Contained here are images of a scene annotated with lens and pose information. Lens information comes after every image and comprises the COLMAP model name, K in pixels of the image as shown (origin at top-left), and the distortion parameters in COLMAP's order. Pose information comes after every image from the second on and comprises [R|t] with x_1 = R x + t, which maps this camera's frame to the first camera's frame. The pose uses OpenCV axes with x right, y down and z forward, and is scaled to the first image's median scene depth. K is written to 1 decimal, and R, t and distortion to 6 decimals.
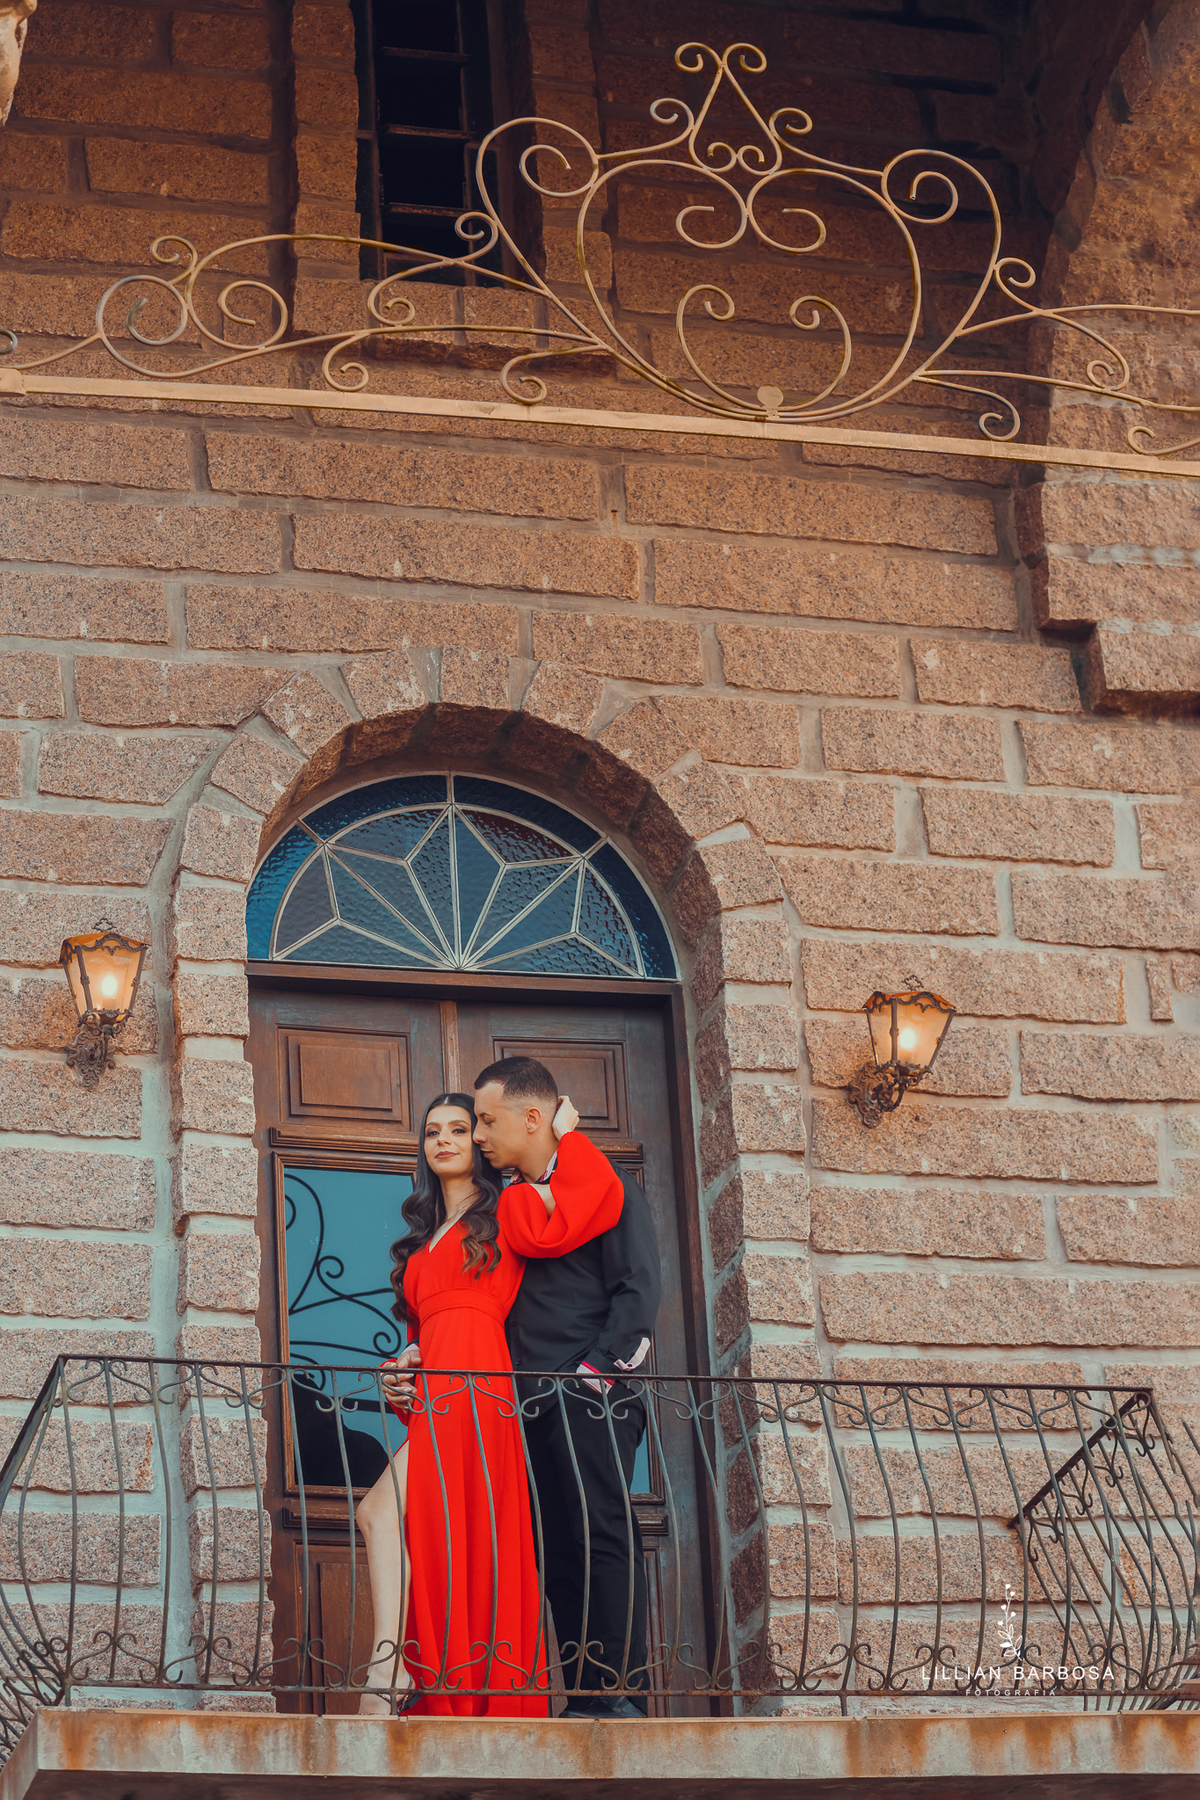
lens RADIAL K [[4537.6, 0, 598.8], [0, 4537.6, 852.1], [0, 0, 1]] dist [-0.369886, -0.820768]
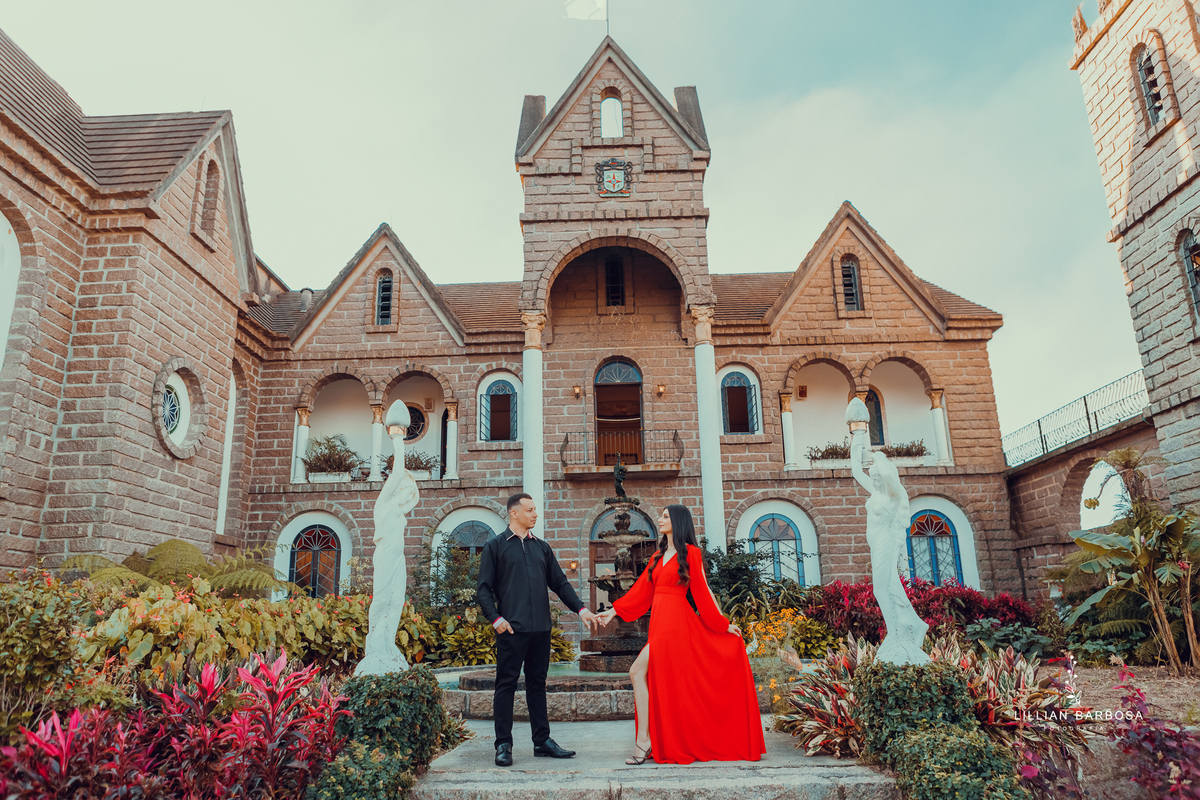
lens RADIAL K [[827.0, 0, 600.0], [0, 827.0, 400.0], [0, 0, 1]] dist [0.000308, 0.000255]
pose [[0.962541, -0.037264, -0.268562, 0.408576], [0.088180, 0.979687, 0.180105, -0.260535], [0.256395, -0.197040, 0.946275, -0.686972]]
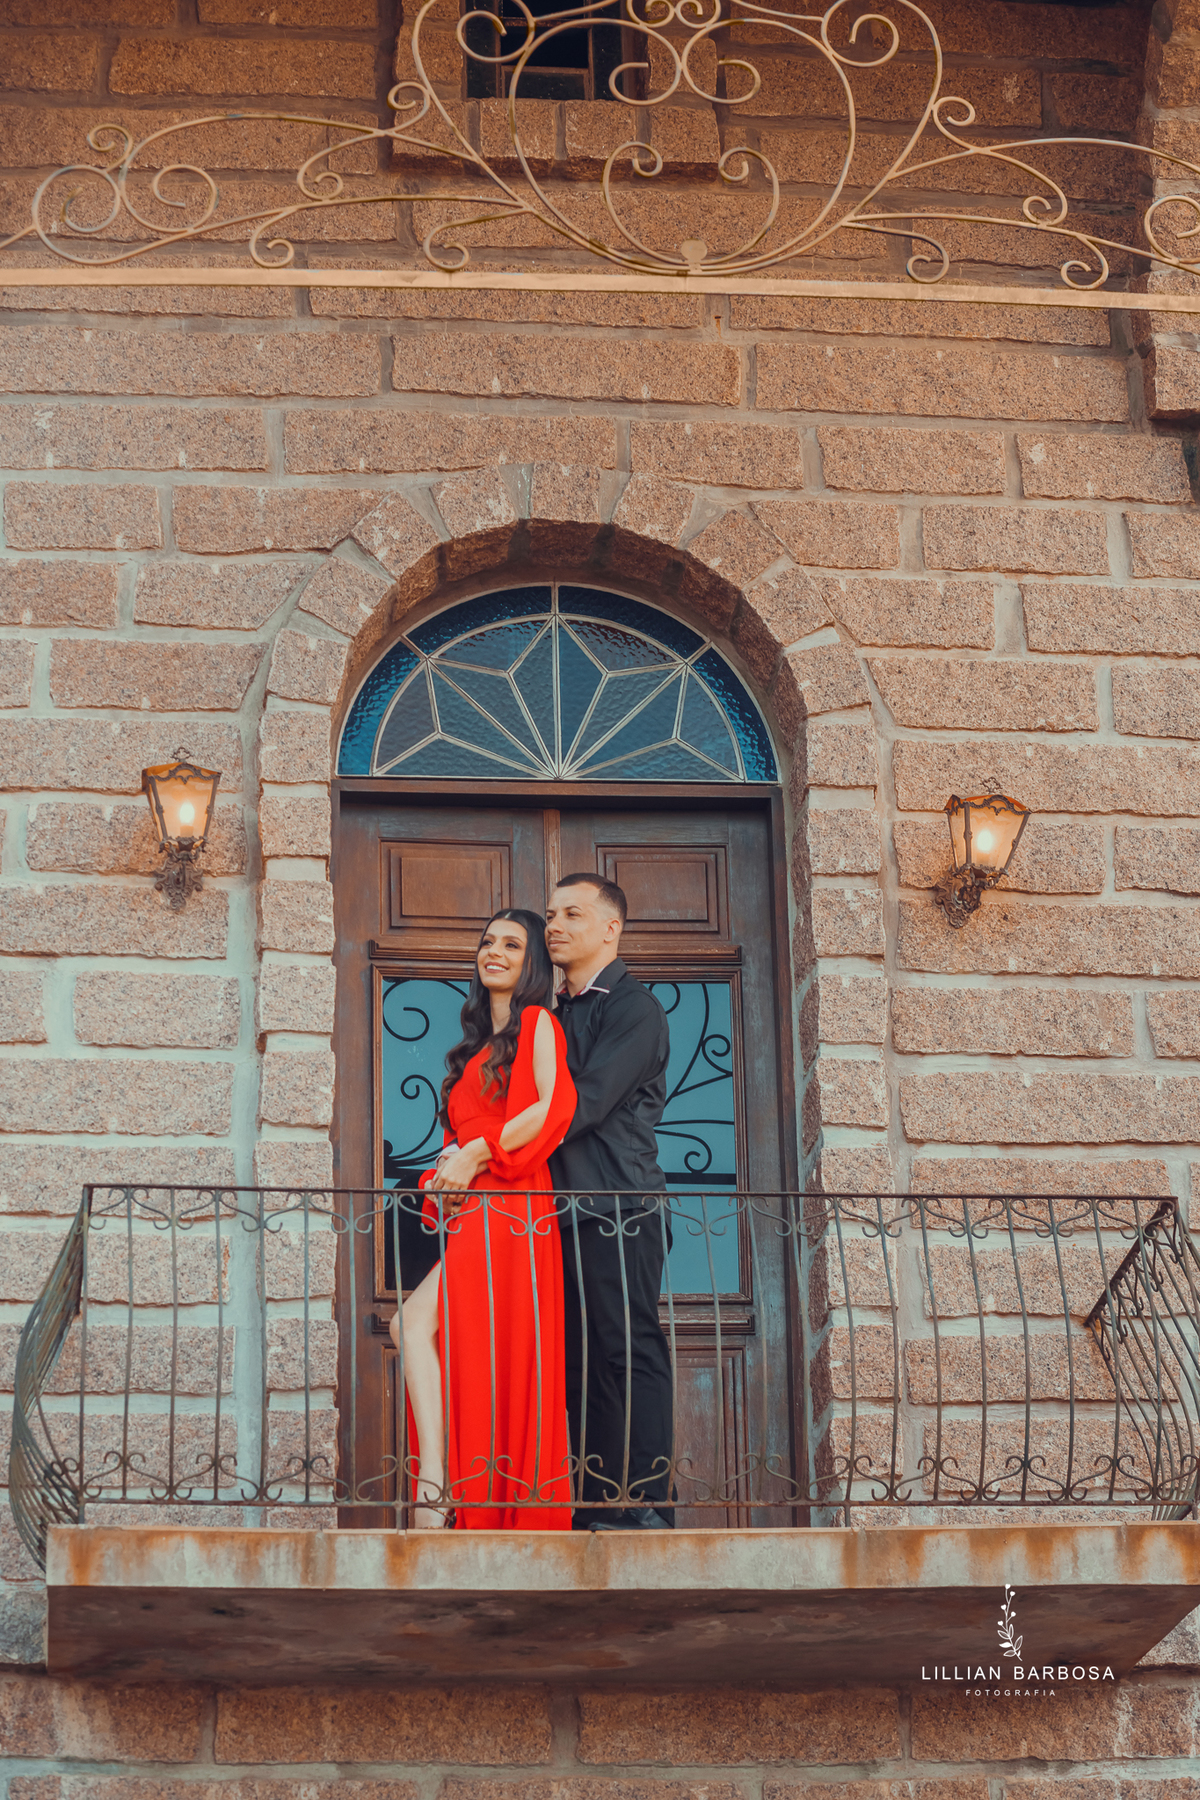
lens RADIAL K [[4697.9, 0, 600.0], [0, 4697.9, 900.0], [0, 0, 1]] dist [-0.367410, -1.019310]
pose [[0.988827, -0.019753, -0.147753, 0.136304], [0.031854, 0.996287, 0.079987, -0.031719], [0.145625, -0.083800, 0.985784, -0.043886]]
